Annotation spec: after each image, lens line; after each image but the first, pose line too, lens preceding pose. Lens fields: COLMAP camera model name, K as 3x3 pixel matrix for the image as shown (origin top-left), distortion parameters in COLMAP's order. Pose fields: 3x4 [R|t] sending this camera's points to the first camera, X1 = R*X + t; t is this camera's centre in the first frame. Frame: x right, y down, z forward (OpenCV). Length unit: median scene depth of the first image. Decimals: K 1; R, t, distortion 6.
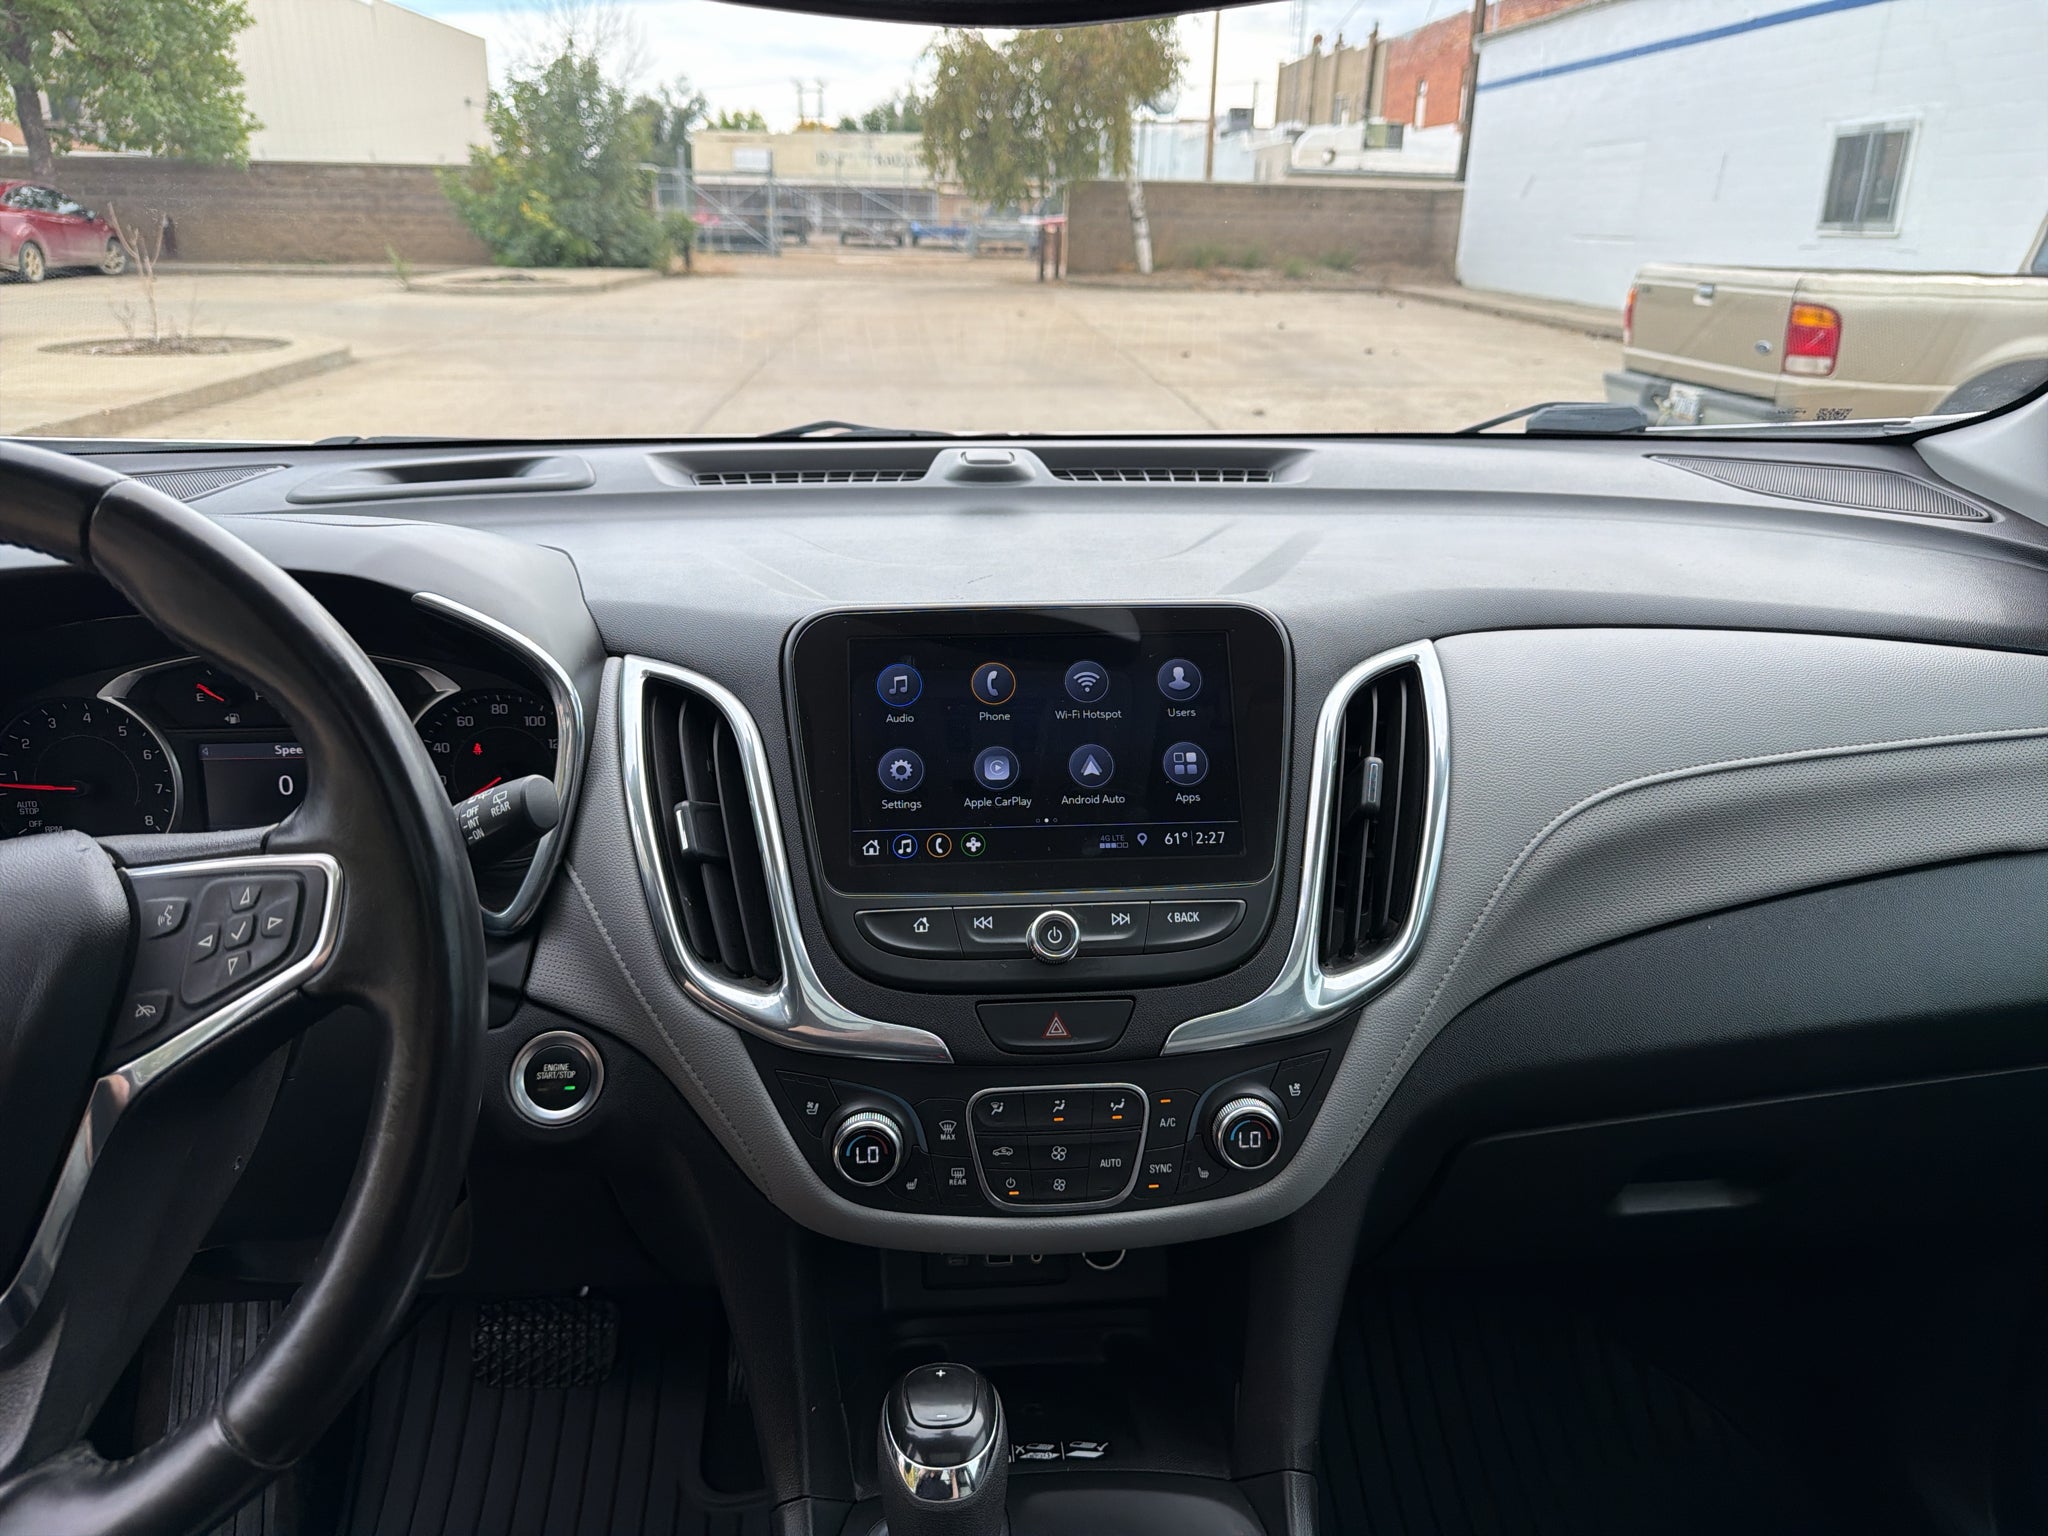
lens RADIAL K [[1474.7, 0, 1006.0], [0, 1474.7, 762.5], [0, 0, 1]] dist [0.045727, -0.099154]
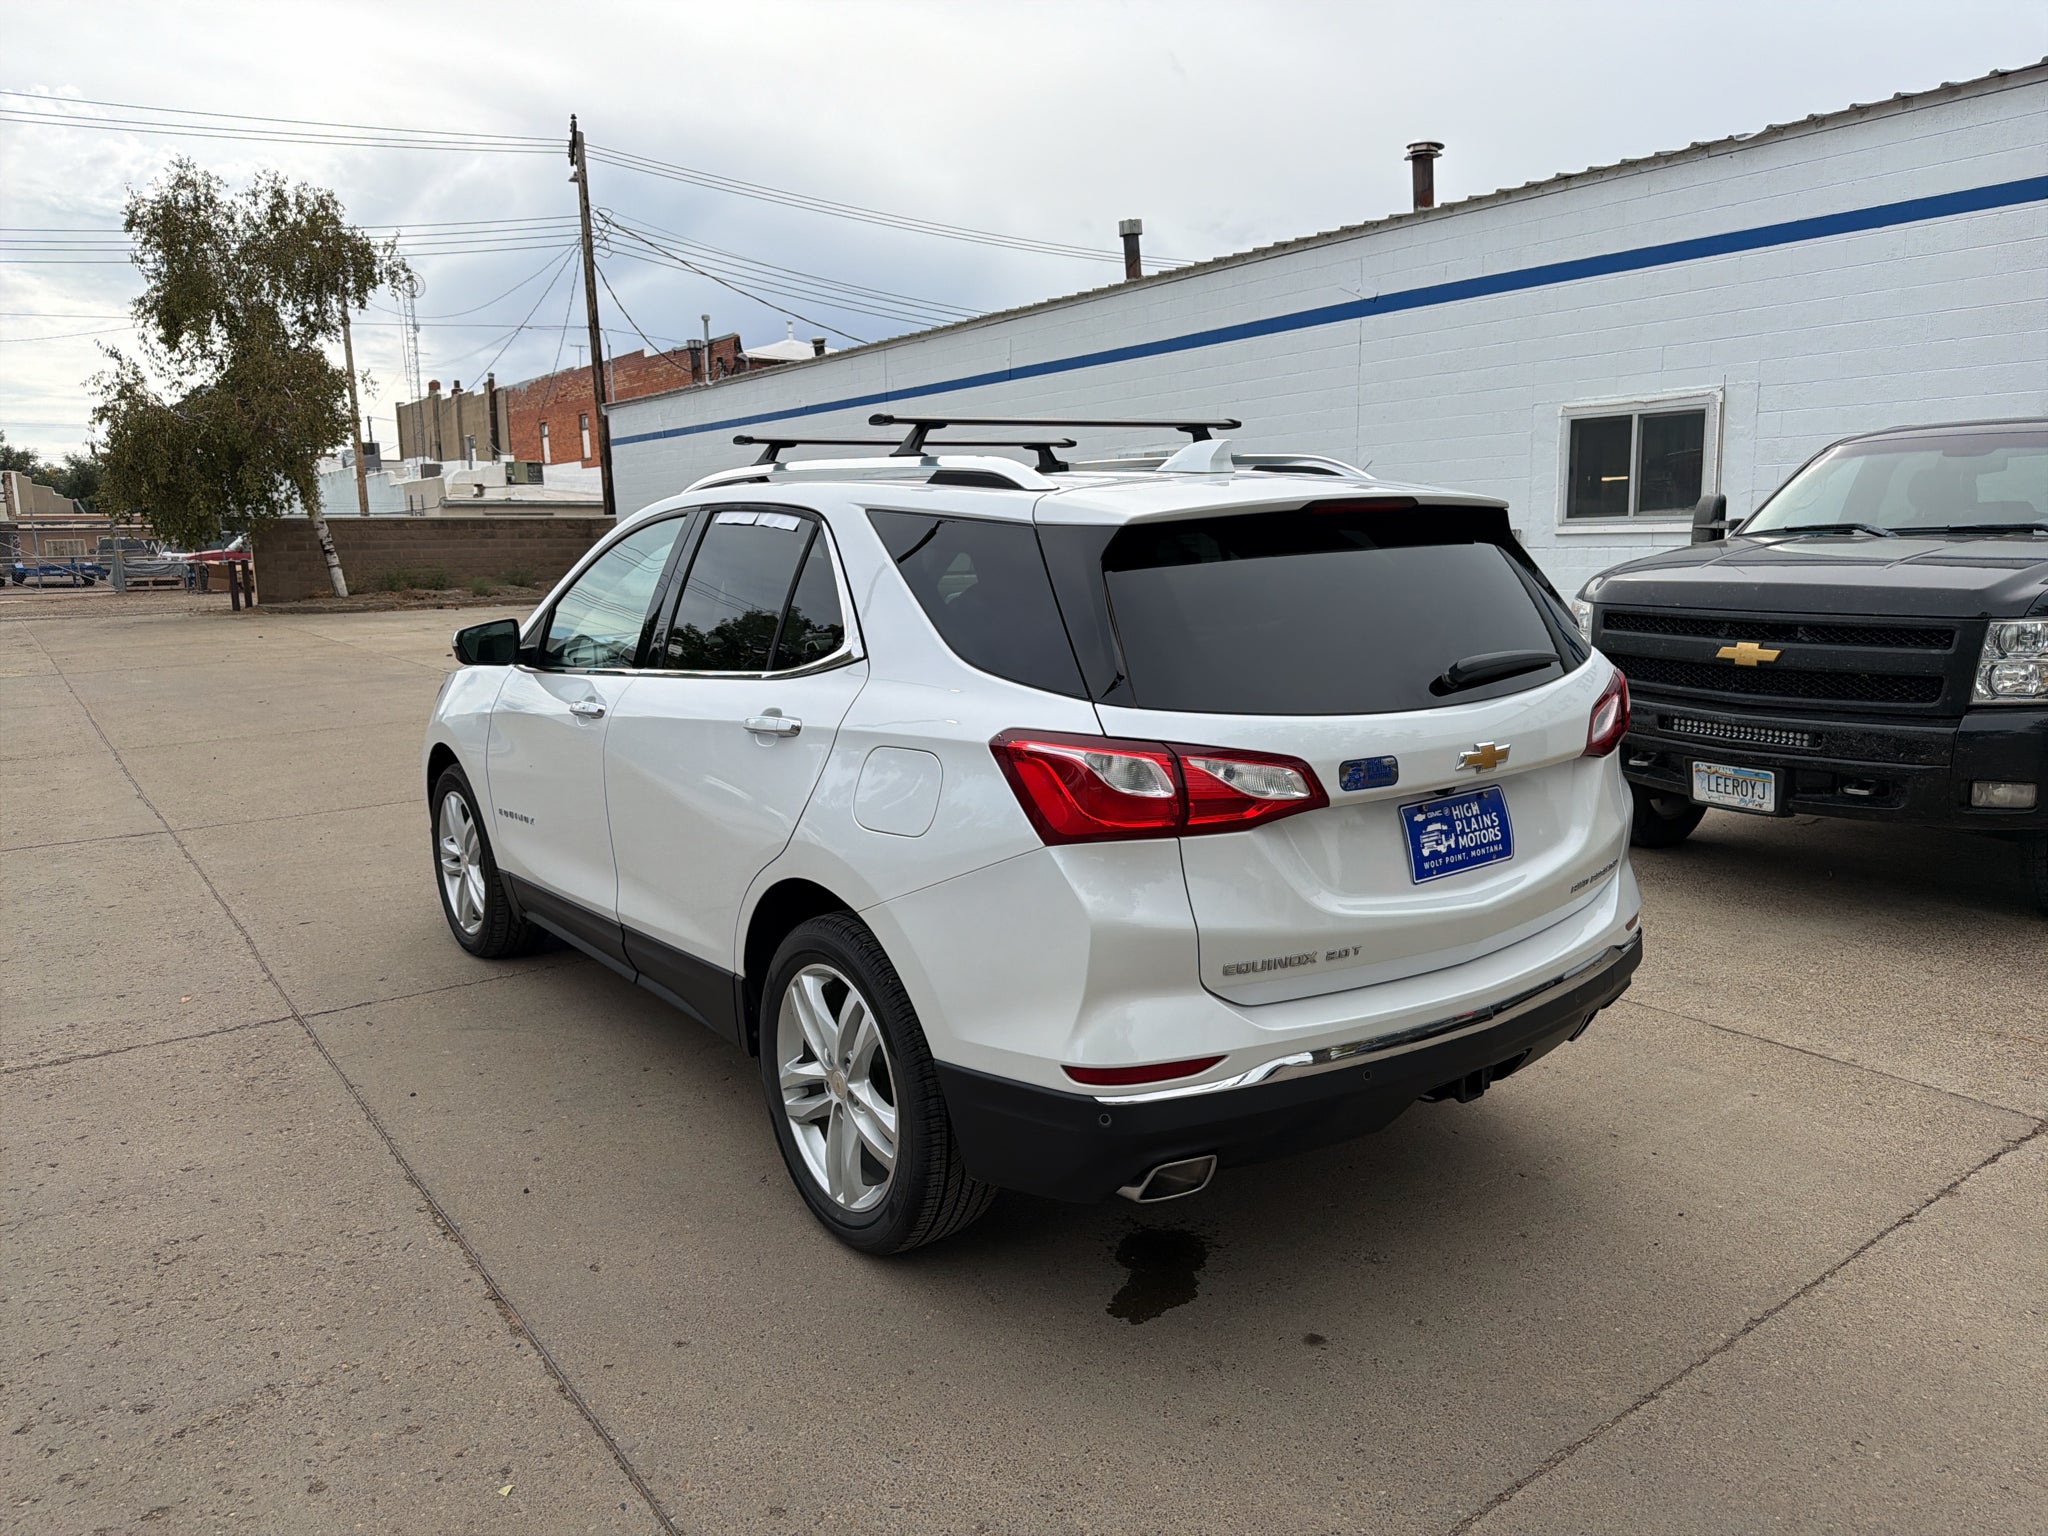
lens RADIAL K [[1476.0, 0, 1022.8], [0, 1476.0, 740.4], [0, 0, 1]] dist [0.049588, -0.065766]
pose [[0.841340, -0.111580, 0.528863, -0.080340], [0.220059, 0.964406, -0.146609, 0.049636], [-0.493680, 0.239729, 0.835948, -0.162116]]
